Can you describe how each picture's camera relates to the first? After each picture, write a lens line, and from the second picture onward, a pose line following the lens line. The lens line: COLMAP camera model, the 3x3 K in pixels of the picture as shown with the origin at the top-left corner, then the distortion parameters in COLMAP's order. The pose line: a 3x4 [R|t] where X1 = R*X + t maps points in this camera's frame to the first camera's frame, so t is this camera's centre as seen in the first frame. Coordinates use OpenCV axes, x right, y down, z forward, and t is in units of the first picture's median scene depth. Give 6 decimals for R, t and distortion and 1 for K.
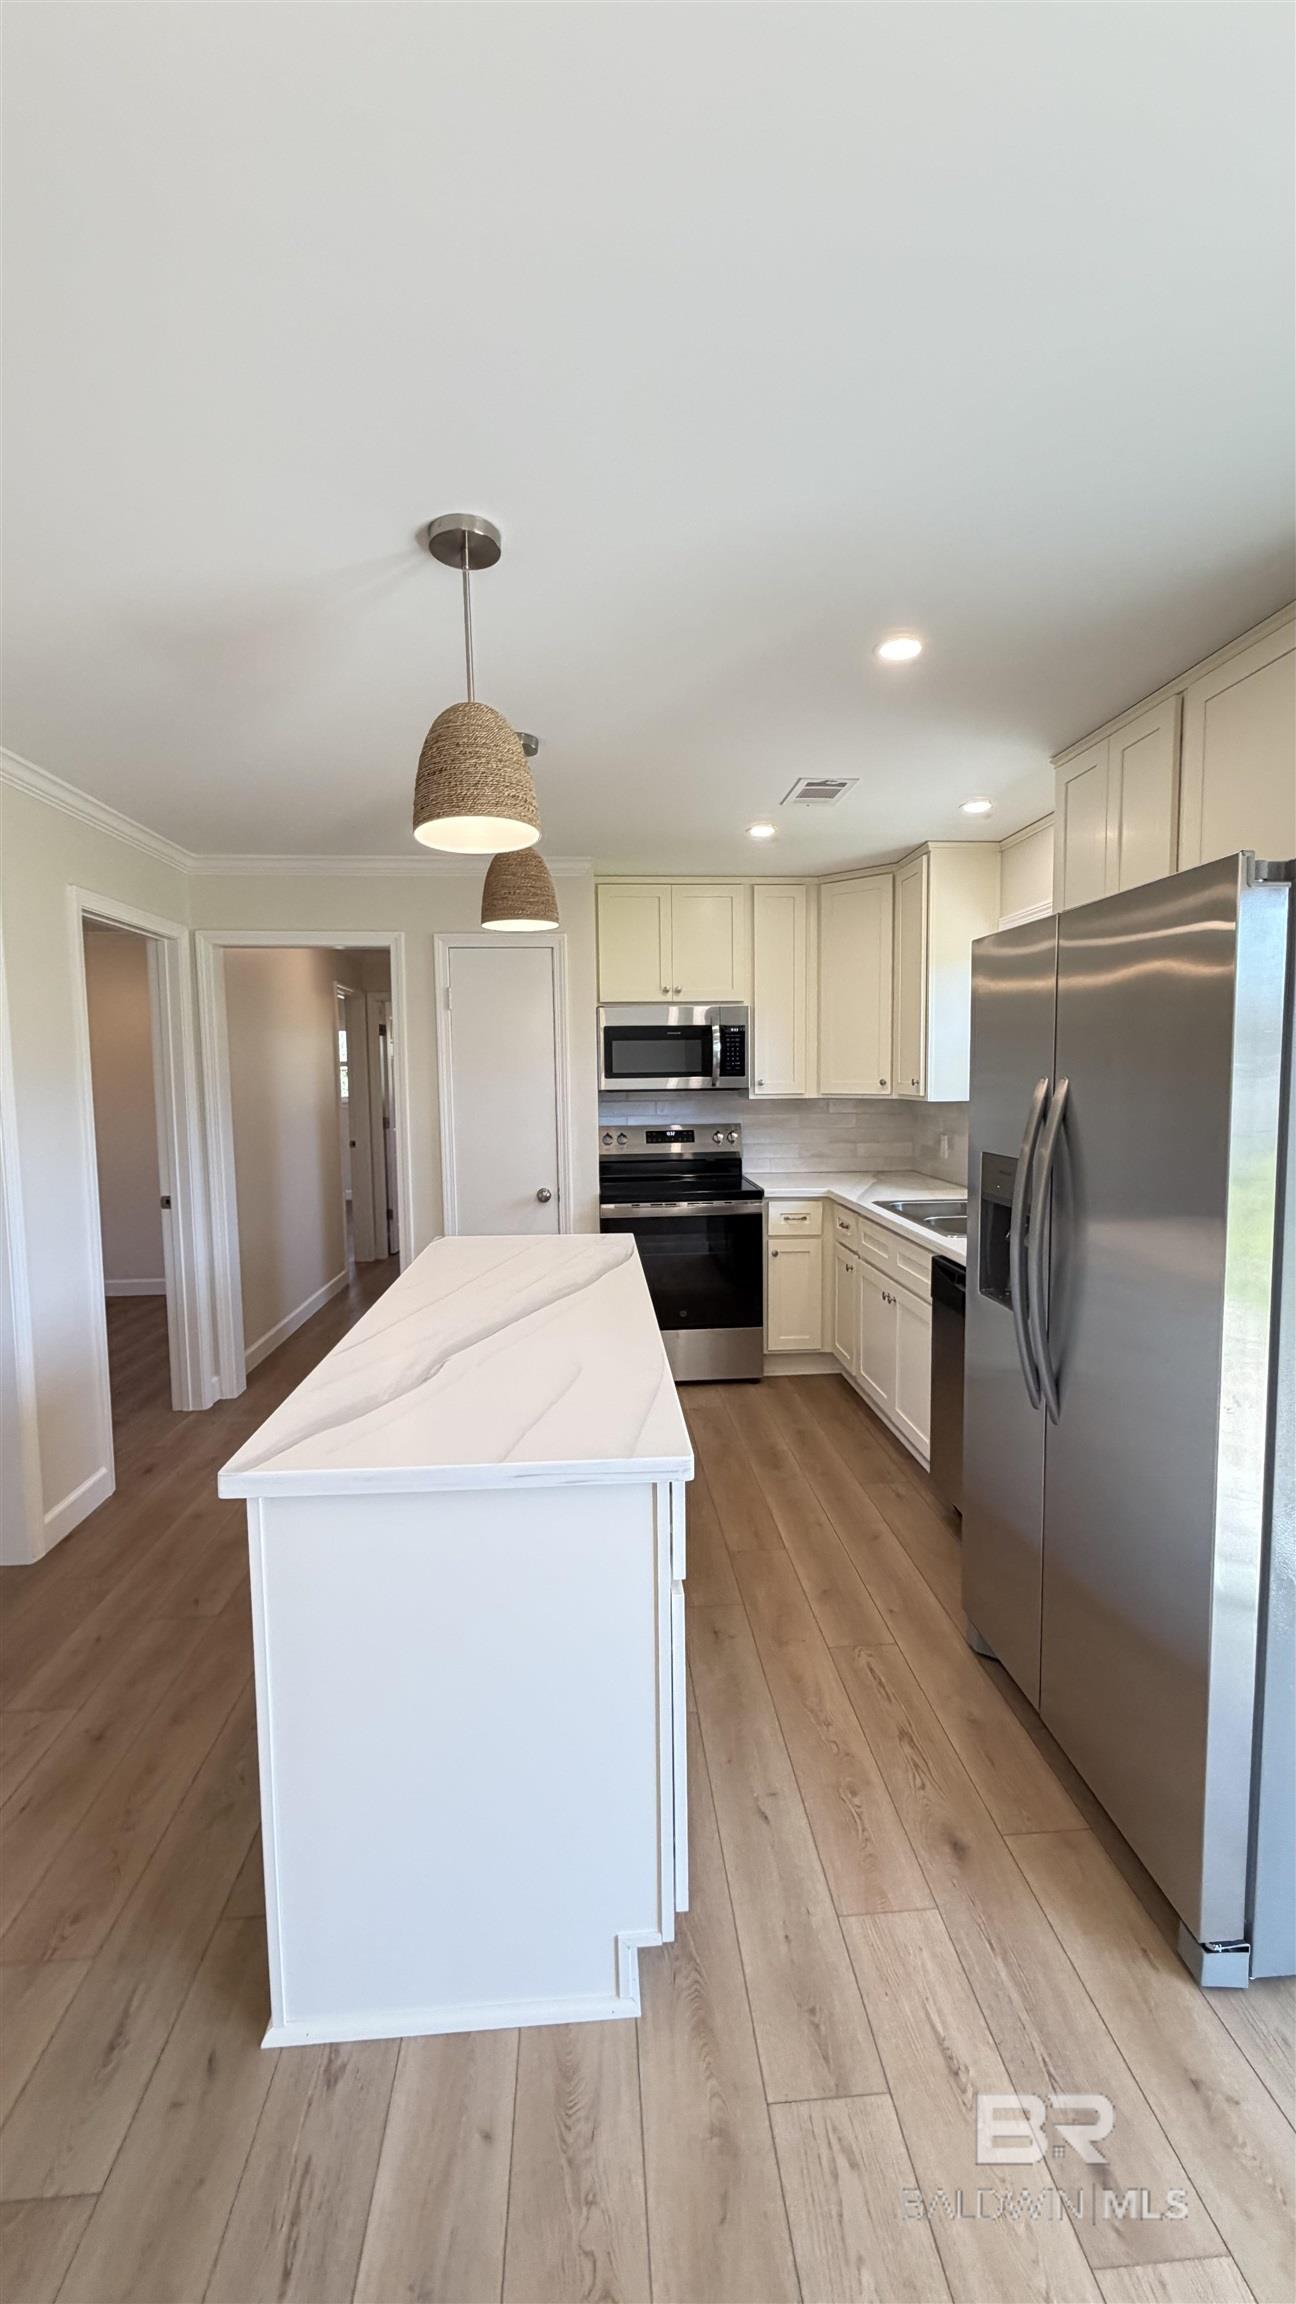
lens RADIAL K [[917.3, 0, 648.7], [0, 917.3, 1150.5], [0, 0, 1]] dist [0.003025, -0.000278]
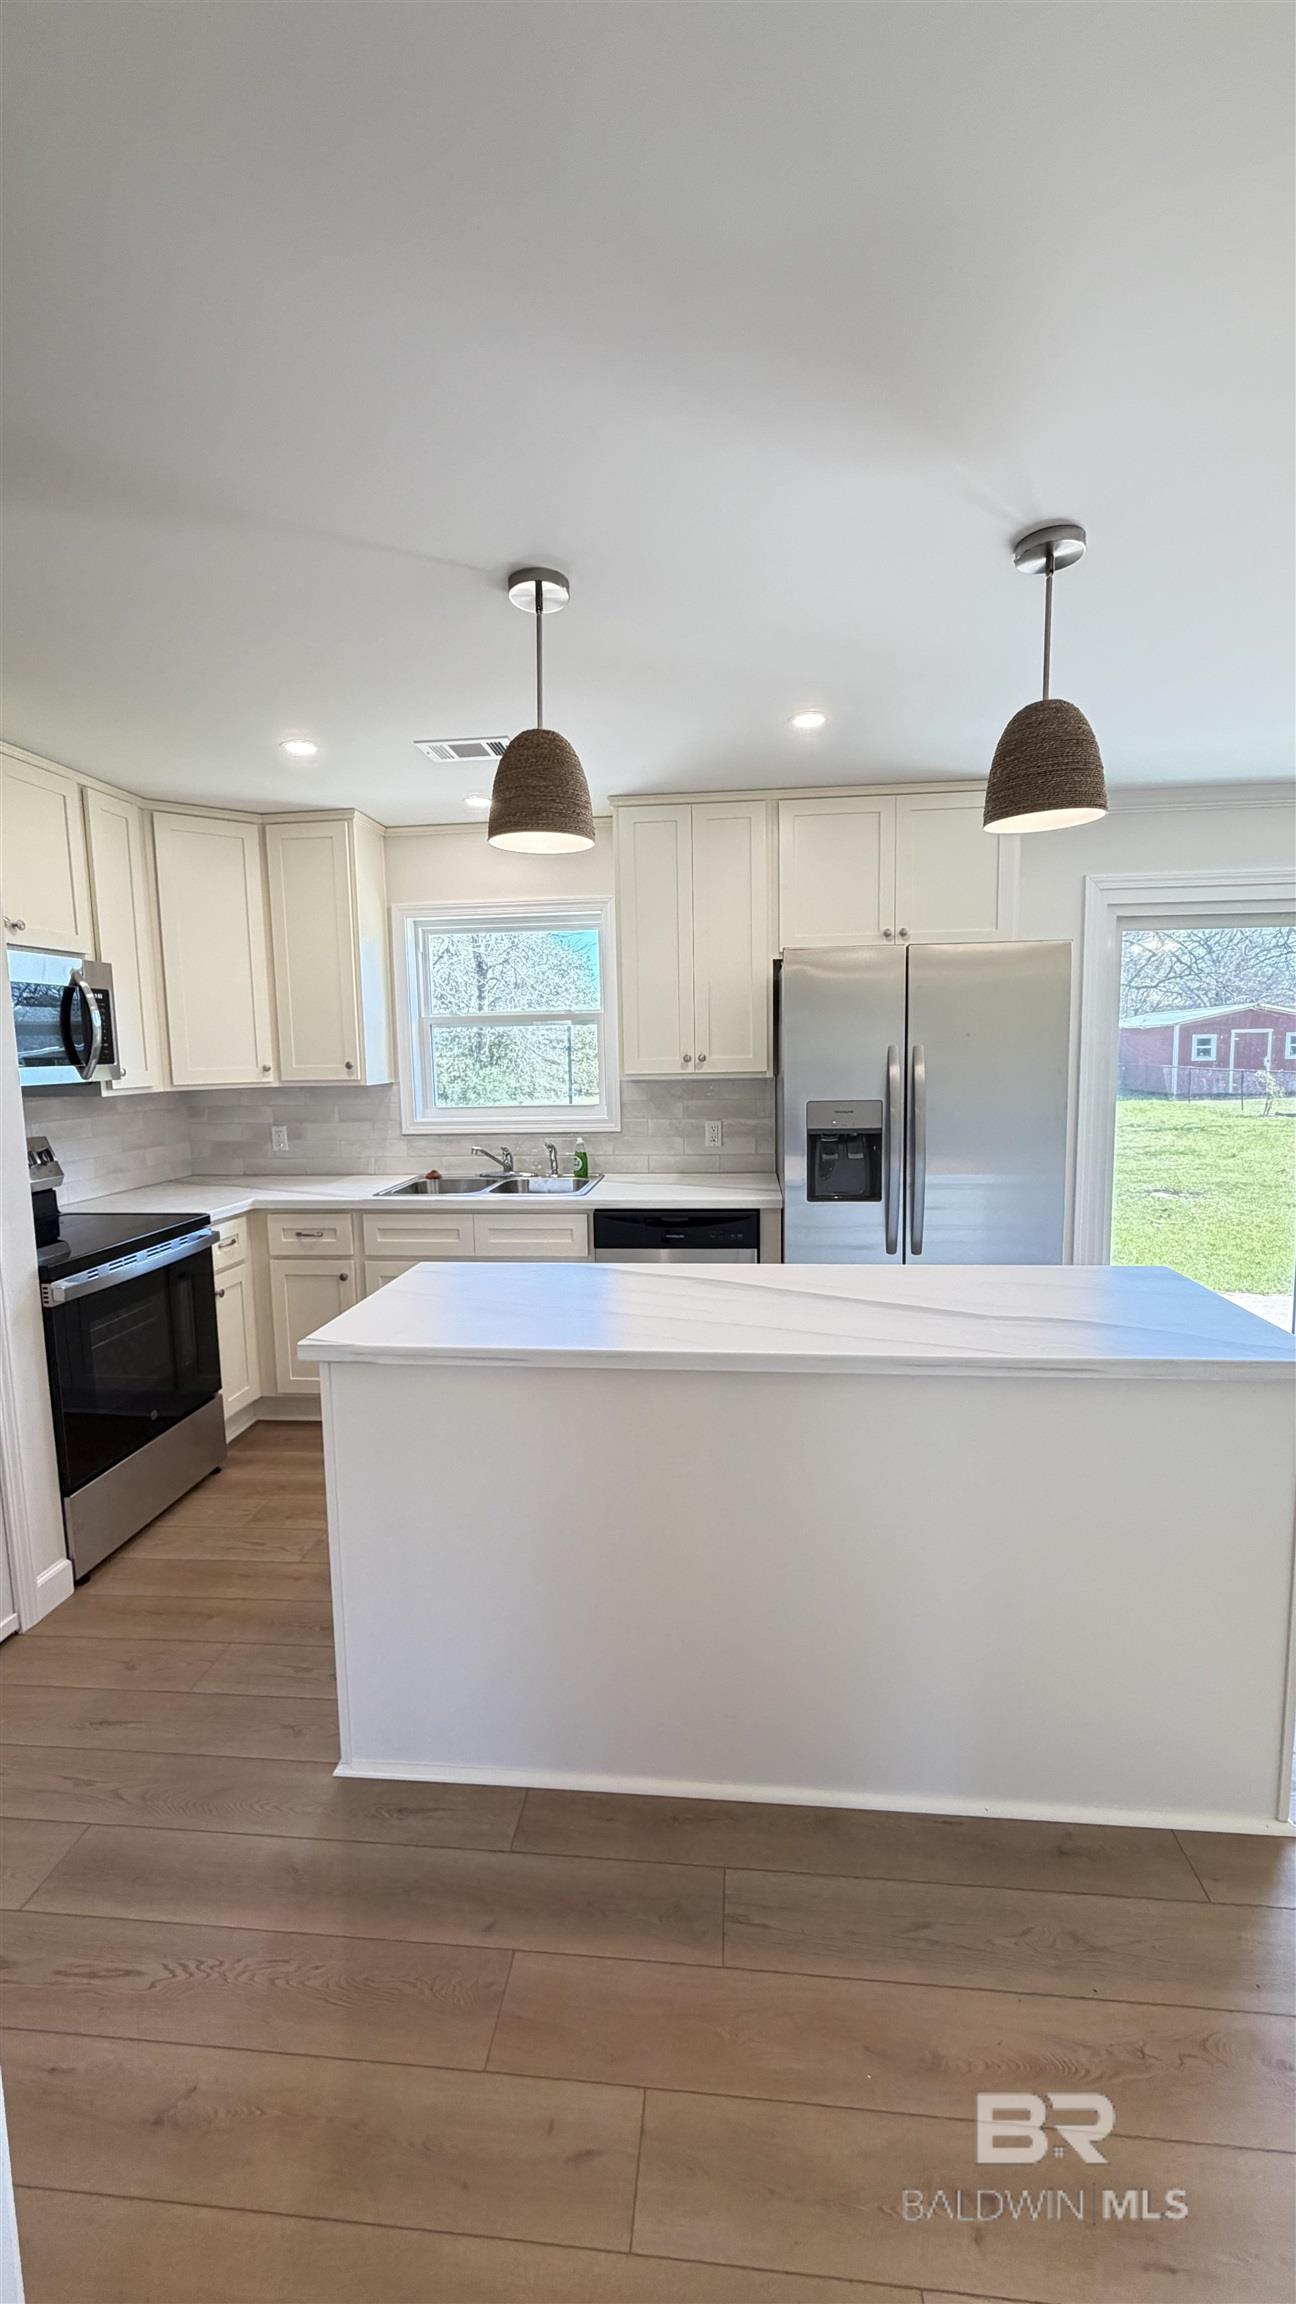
lens RADIAL K [[917.3, 0, 649.7], [0, 917.3, 1148.3], [0, 0, 1]] dist [0.003025, -0.000278]
pose [[0.171692, -0.102766, 0.979776, -0.536283], [0.103228, 0.990946, 0.085848, -0.036585], [-0.979727, 0.086401, 0.180746, 0.498066]]
